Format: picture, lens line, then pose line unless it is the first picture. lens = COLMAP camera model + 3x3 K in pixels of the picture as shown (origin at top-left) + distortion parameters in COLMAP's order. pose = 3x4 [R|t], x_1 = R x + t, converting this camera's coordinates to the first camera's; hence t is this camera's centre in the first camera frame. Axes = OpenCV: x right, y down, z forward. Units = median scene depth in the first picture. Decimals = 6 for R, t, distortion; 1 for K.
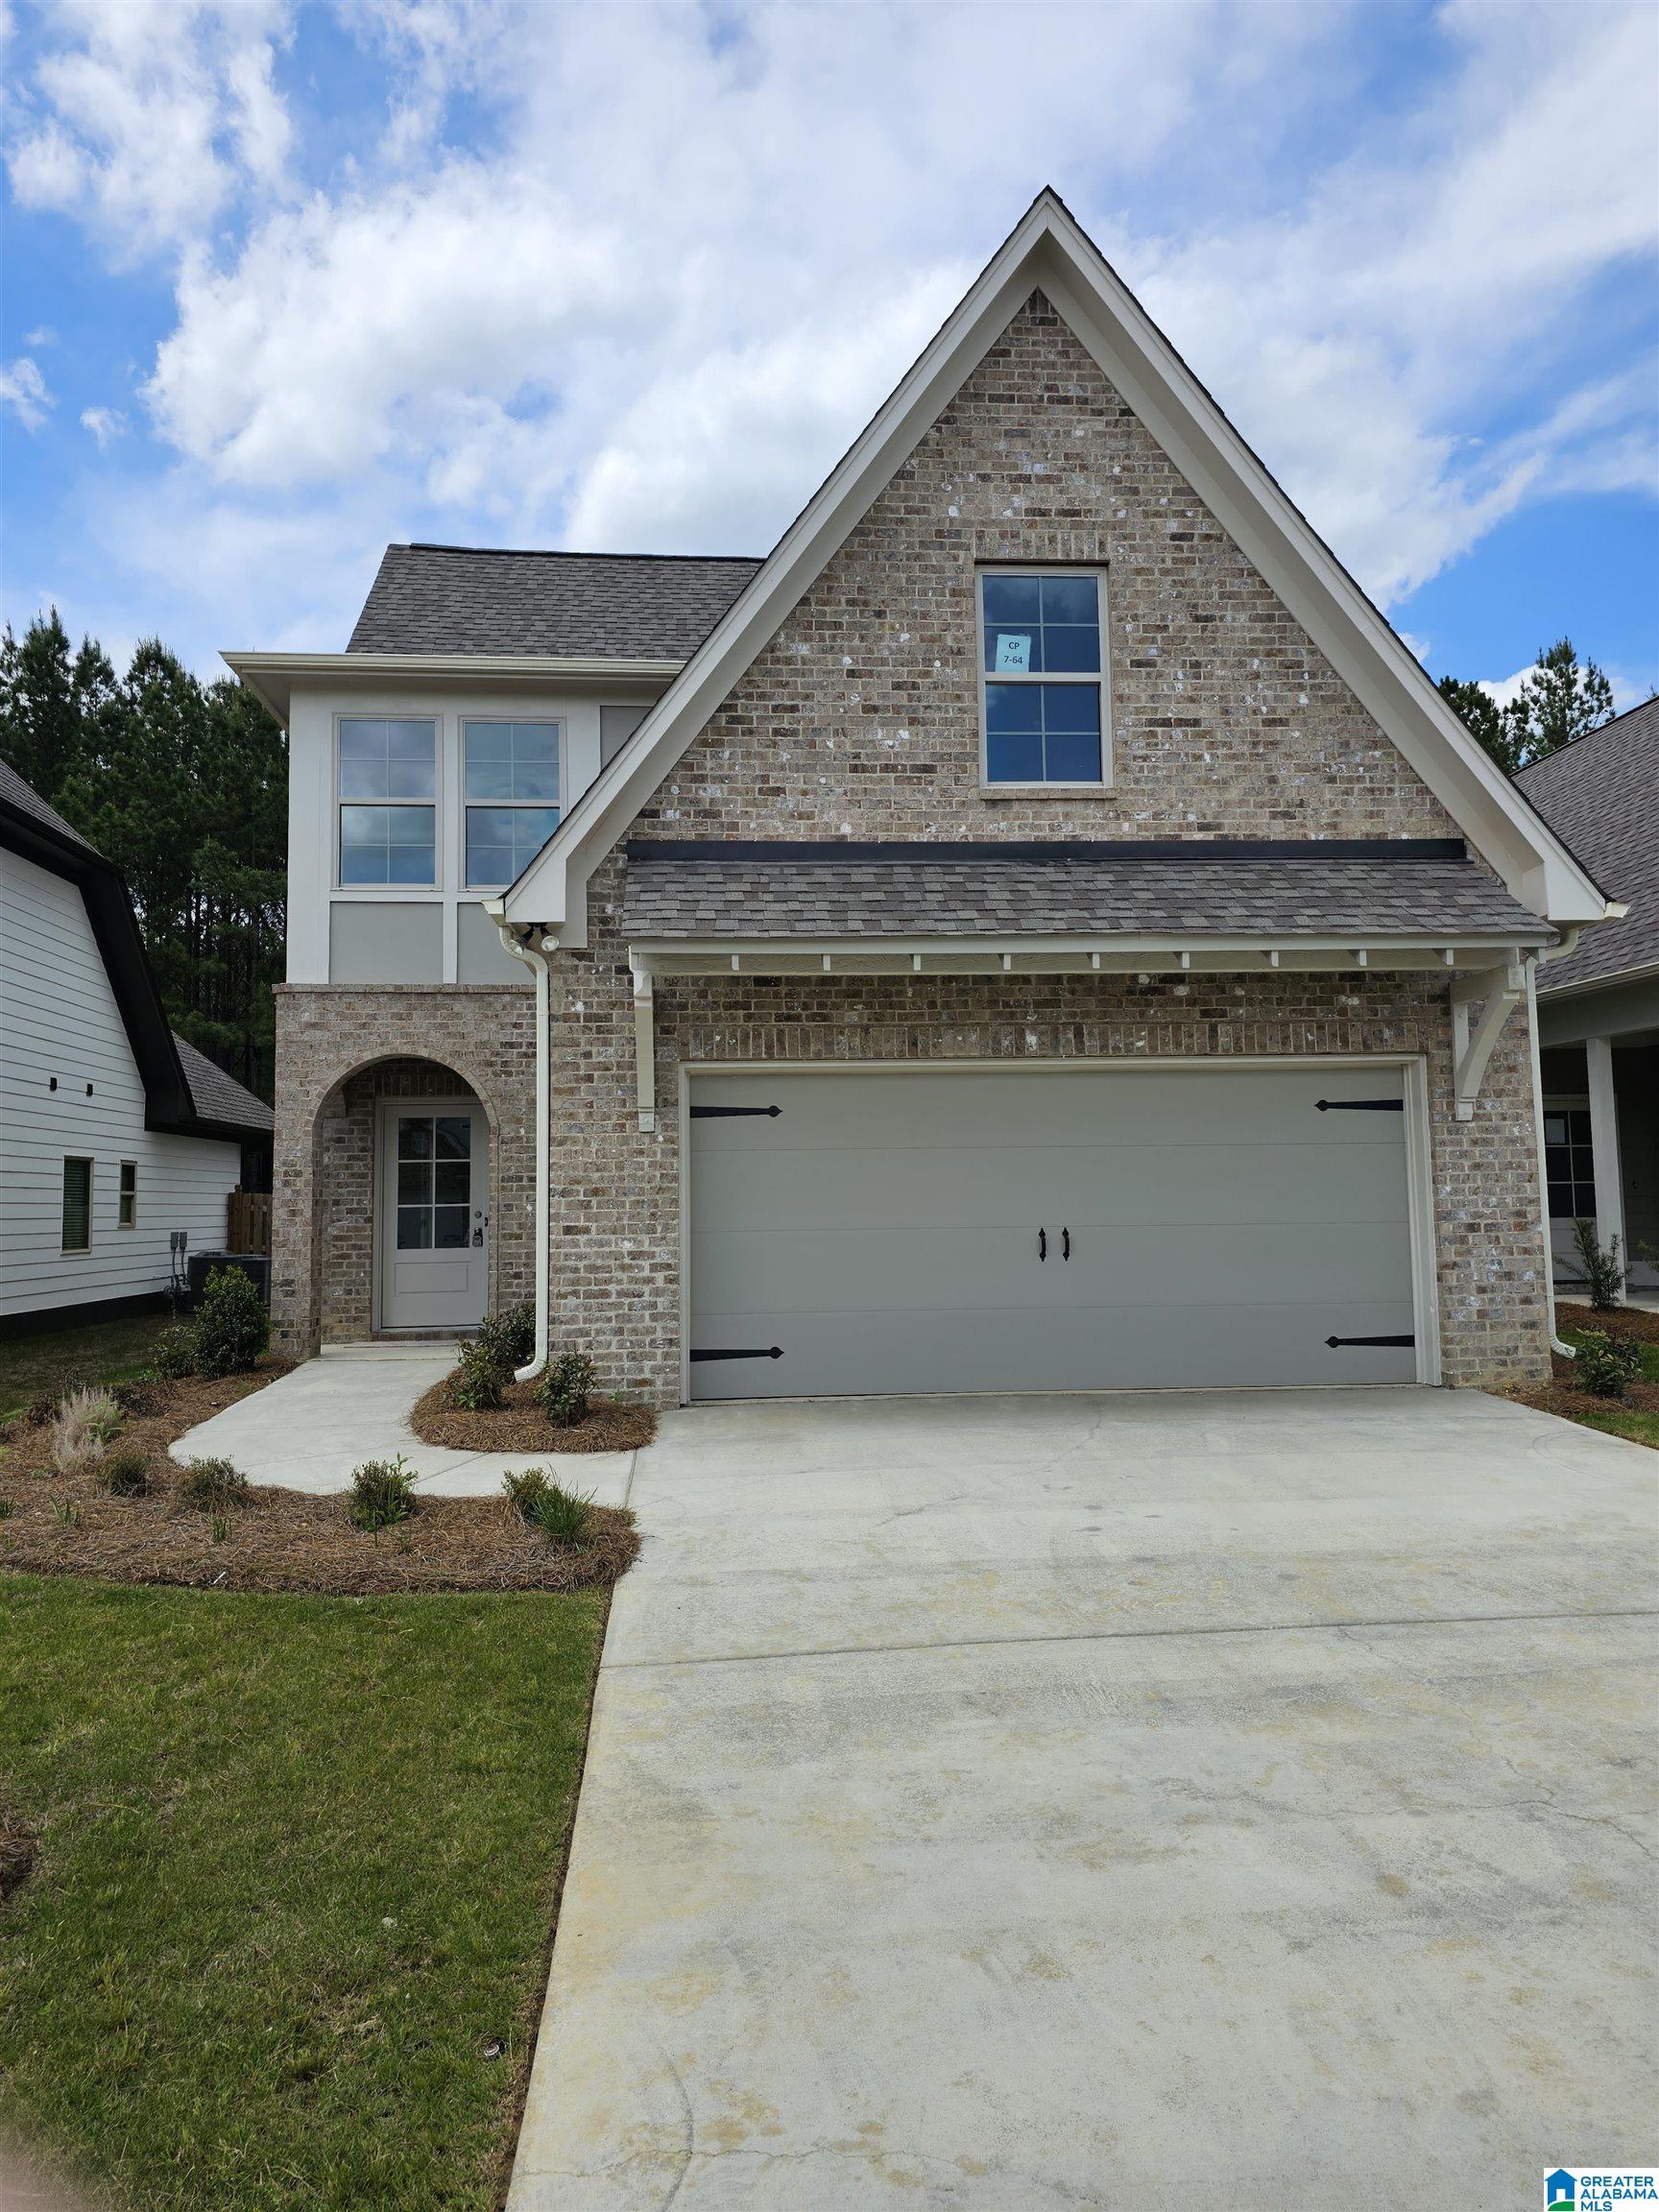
lens RADIAL K [[1477.2, 0, 817.1], [0, 1477.2, 1090.0], [0, 0, 1]] dist [0.065292, -0.050499]
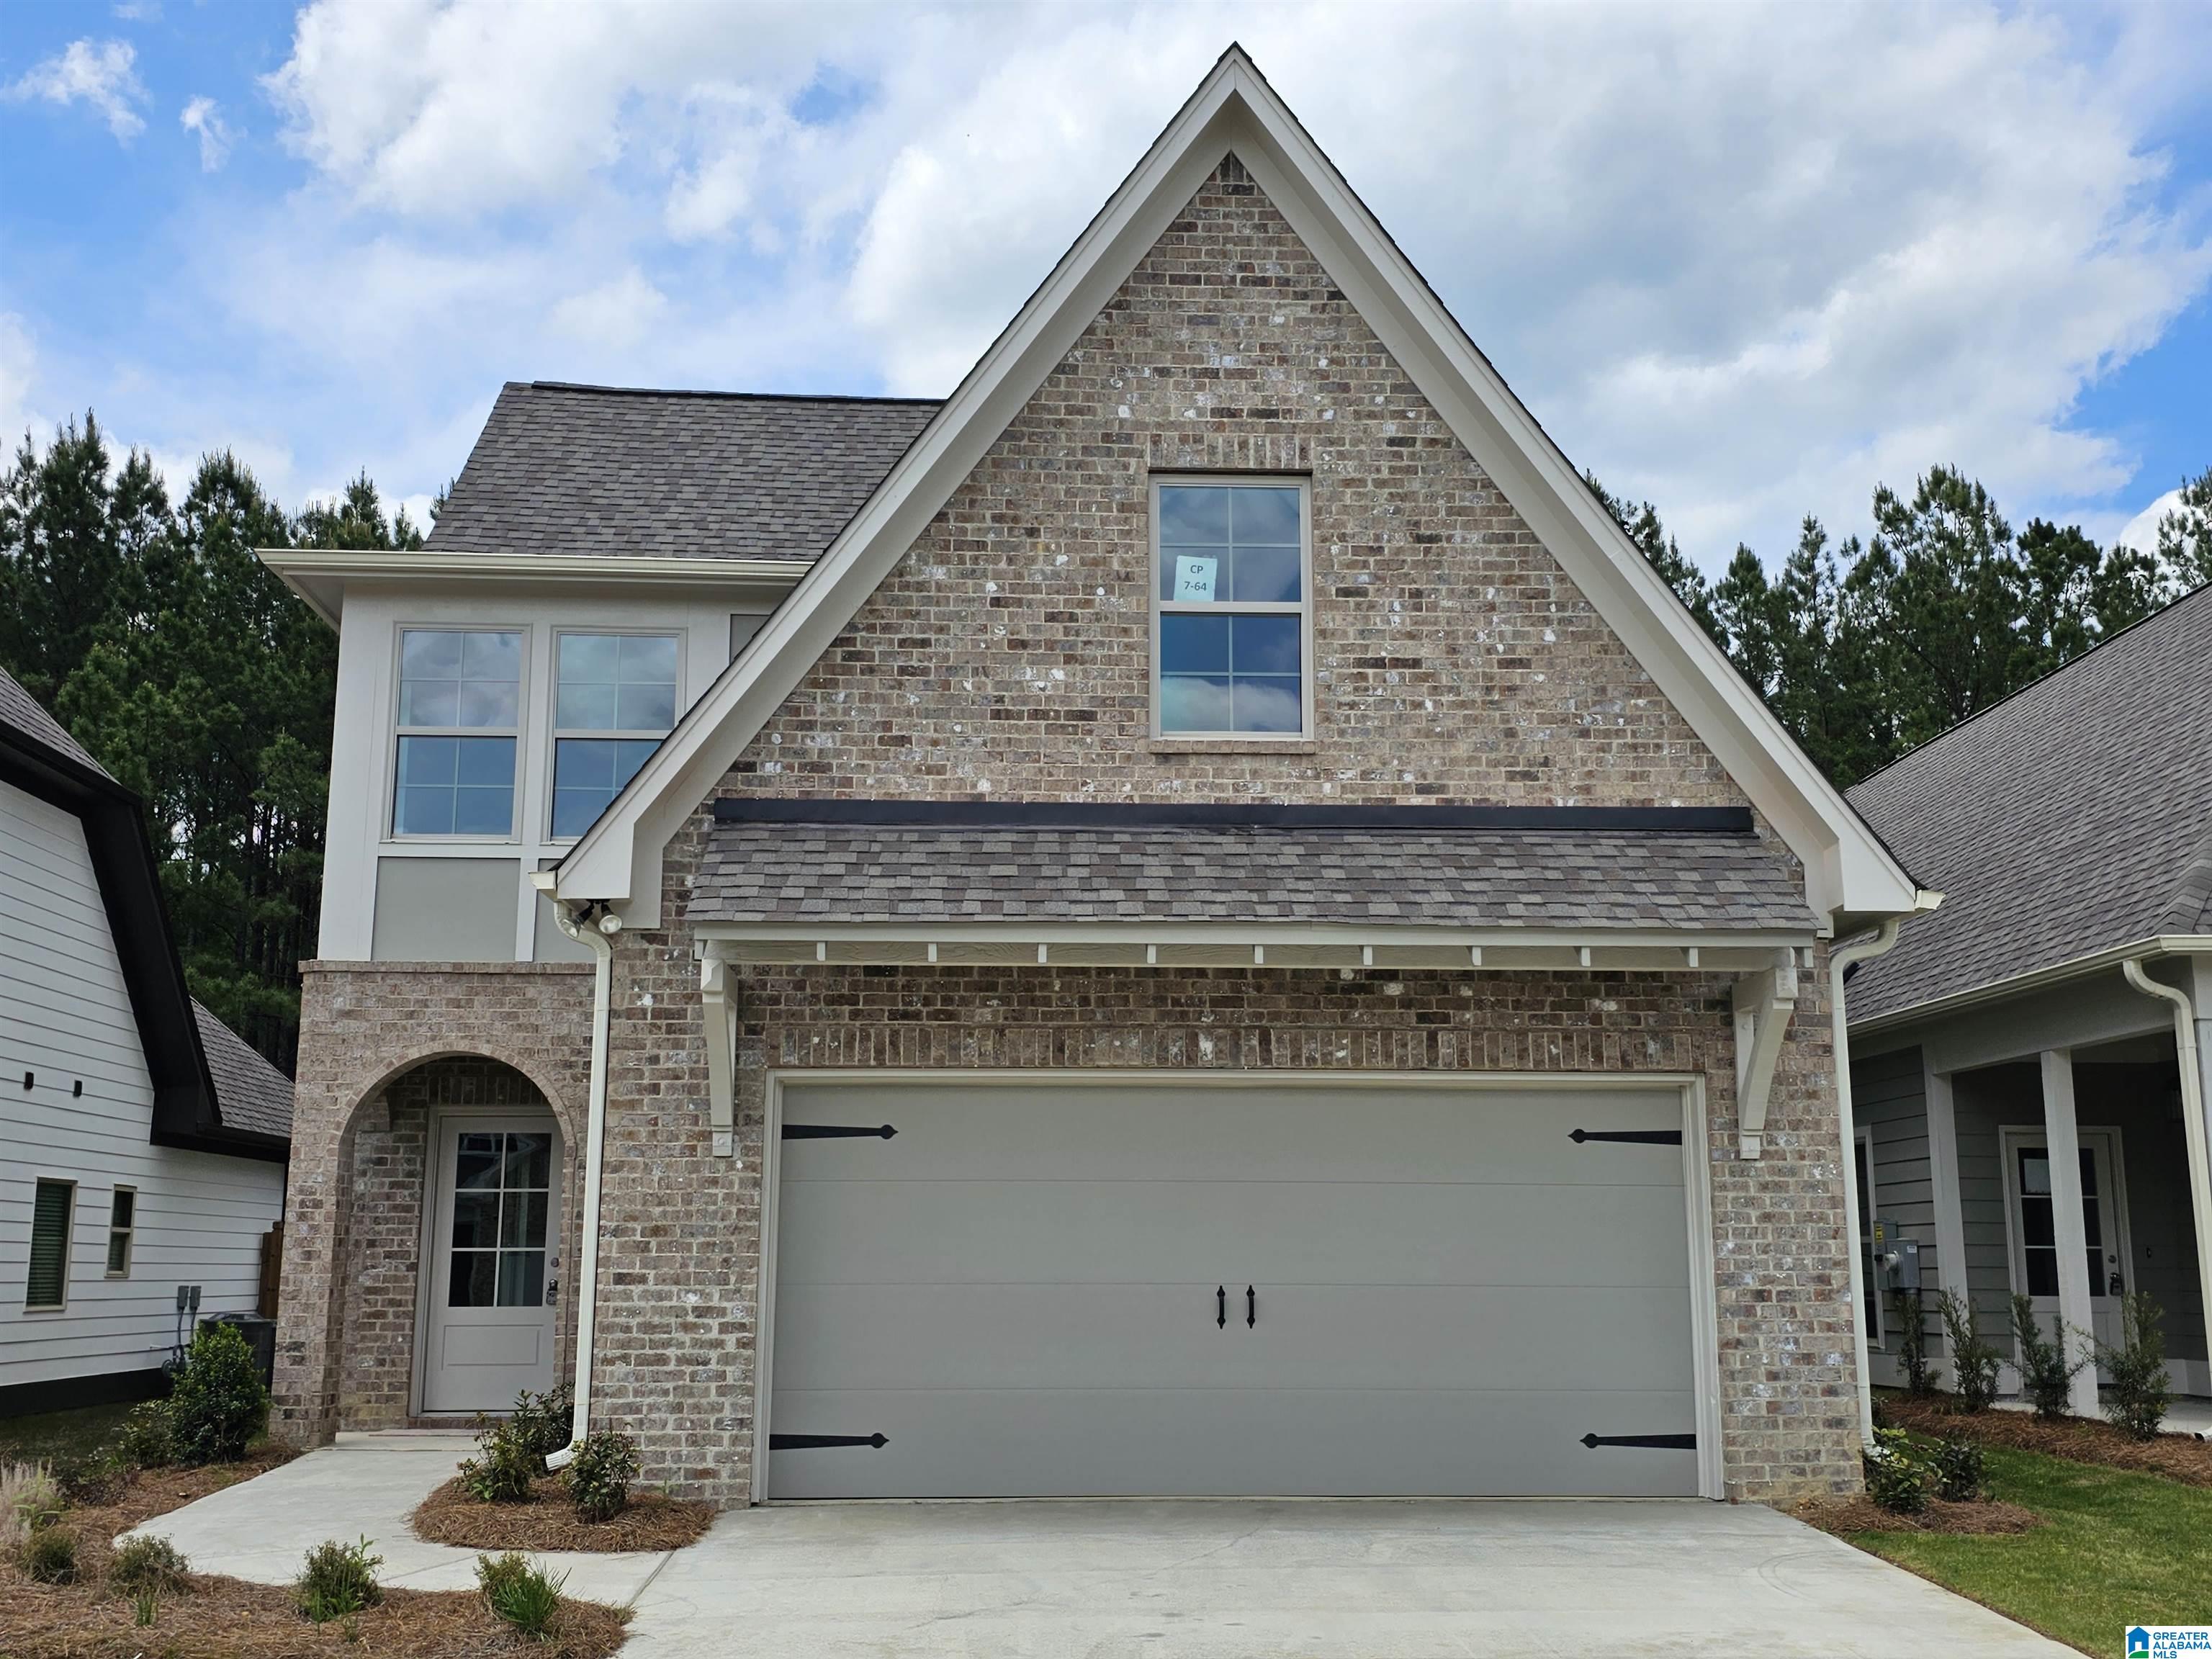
lens RADIAL K [[2228.9, 0, 1116.9], [0, 2228.9, 860.5], [0, 0, 1]] dist [0.059199, 0.000000]
pose [[0.999316, 0.011354, -0.035197, 0.135871], [-0.014925, 0.994577, -0.102923, -0.009679], [0.033837, 0.103378, 0.994066, -0.218693]]
